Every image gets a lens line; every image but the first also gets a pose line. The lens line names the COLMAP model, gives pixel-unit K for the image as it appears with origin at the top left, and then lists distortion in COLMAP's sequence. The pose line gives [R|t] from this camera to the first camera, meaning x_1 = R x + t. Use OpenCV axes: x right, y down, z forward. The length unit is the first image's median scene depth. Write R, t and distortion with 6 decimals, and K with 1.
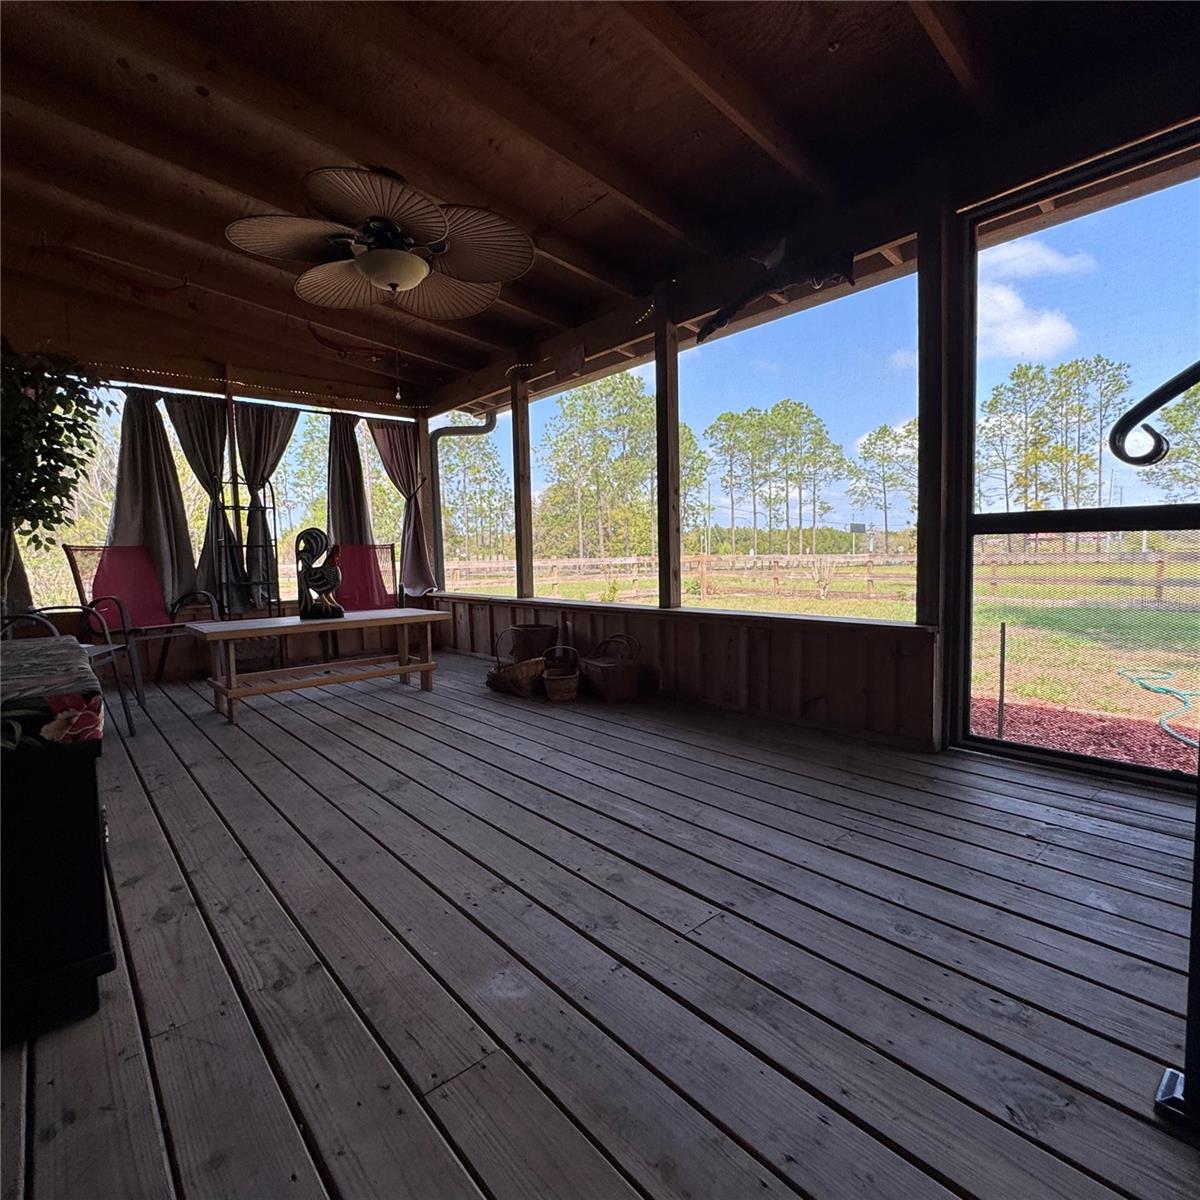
lens RADIAL K [[636.9, 0, 598.5], [0, 636.9, 595.9], [0, 0, 1]] dist [-0.001605, -0.000386]
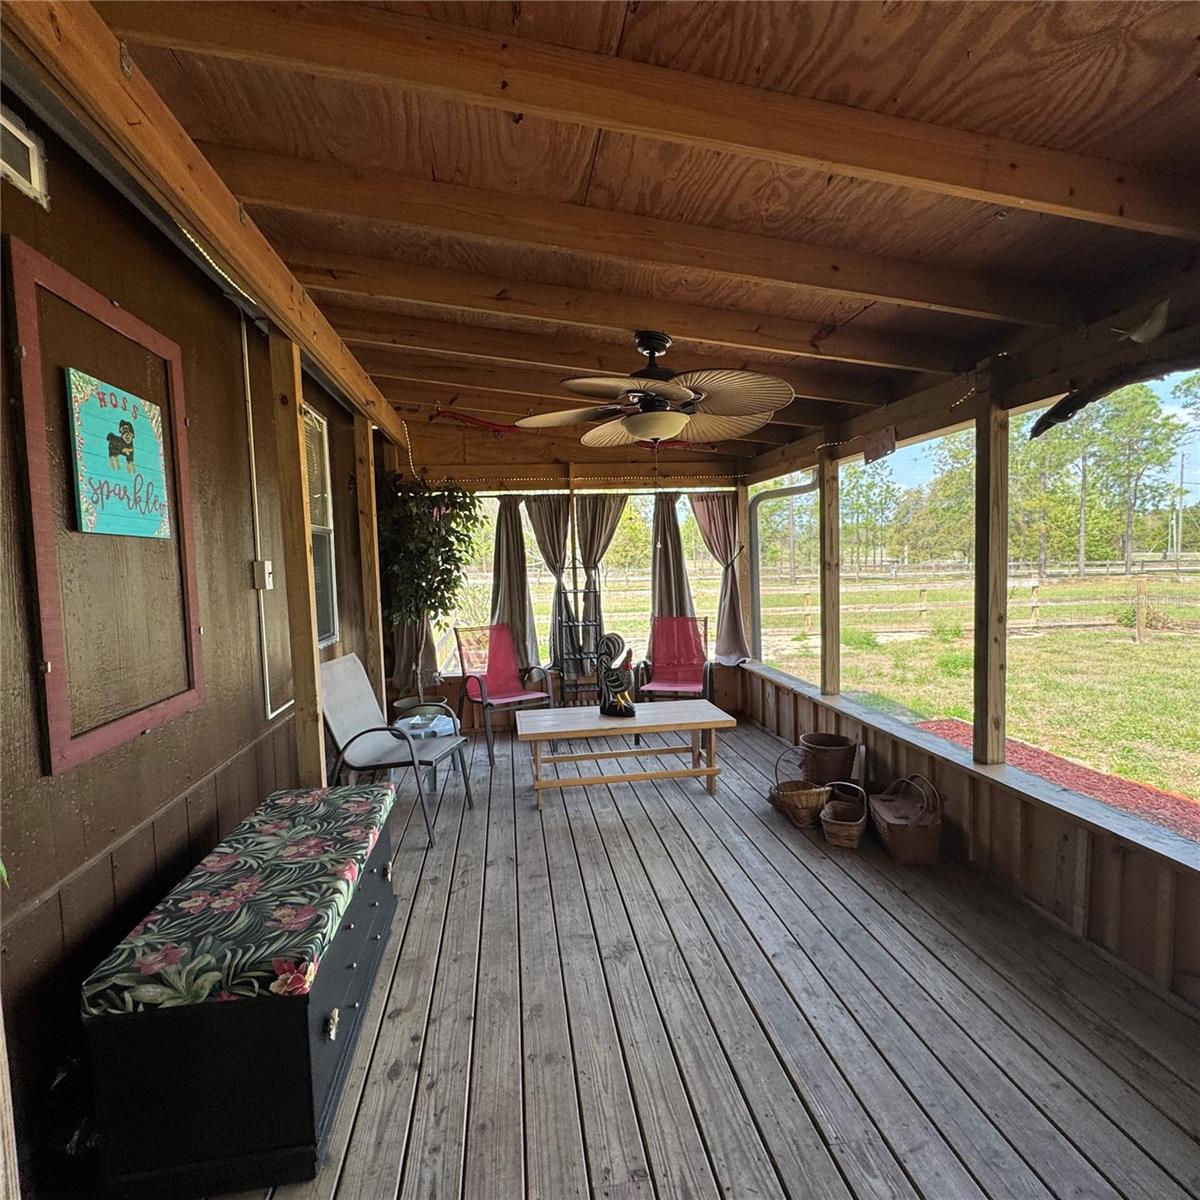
lens RADIAL K [[636.9, 0, 599.4], [0, 636.9, 596.1], [0, 0, 1]] dist [-0.001605, -0.000386]
pose [[0.840863, 0.029457, -0.540446, 0.094827], [-0.023151, 0.999562, 0.018461, -0.143995], [0.540752, -0.003011, 0.841176, 0.048669]]
